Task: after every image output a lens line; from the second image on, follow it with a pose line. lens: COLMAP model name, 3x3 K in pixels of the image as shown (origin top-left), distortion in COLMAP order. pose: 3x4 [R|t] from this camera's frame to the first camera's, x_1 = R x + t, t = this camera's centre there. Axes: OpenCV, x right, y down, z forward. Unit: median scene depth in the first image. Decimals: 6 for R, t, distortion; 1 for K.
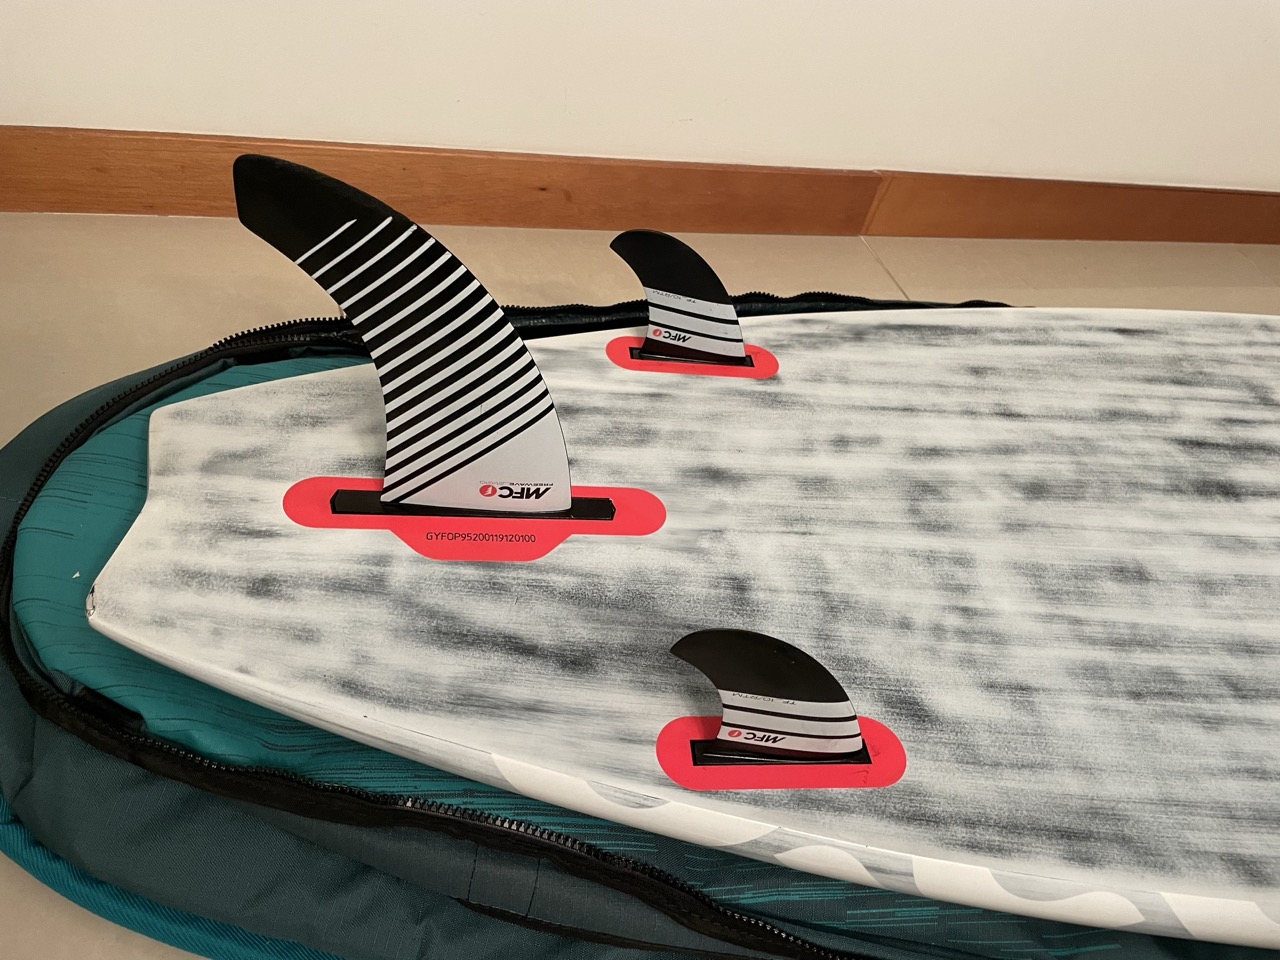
lens RADIAL K [[945.2, 0, 640.0], [0, 945.2, 480.0], [0, 0, 1]] dist [0.089182, -0.129635]
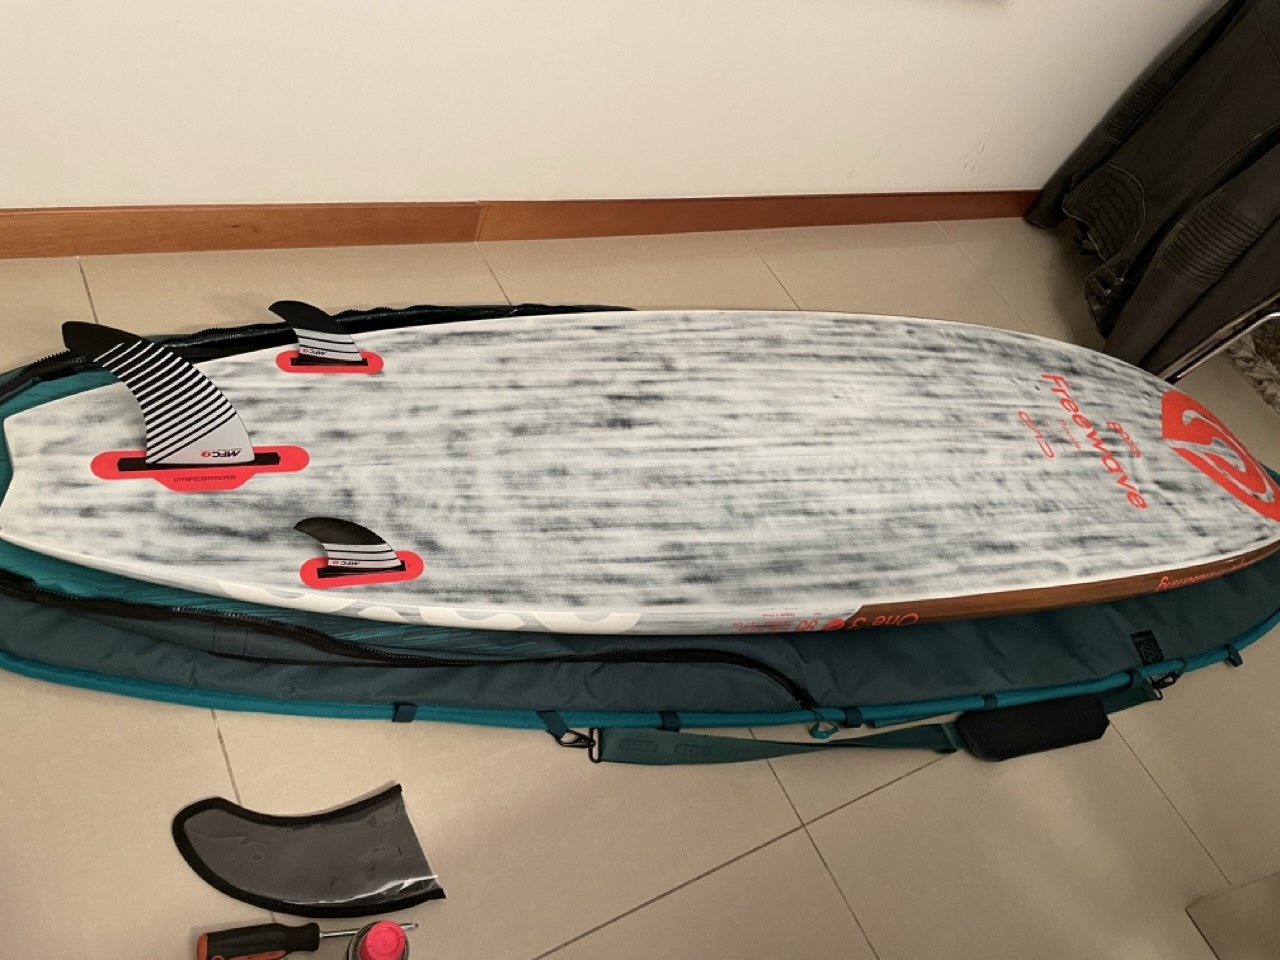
lens RADIAL K [[945.2, 0, 640.0], [0, 945.2, 480.0], [0, 0, 1]] dist [0.089182, -0.129635]
pose [[0.972038, -0.066158, 0.225312, 0.249959], [0.035598, 0.989918, 0.137092, -0.168797], [-0.232110, -0.125238, 0.964593, -1.067474]]
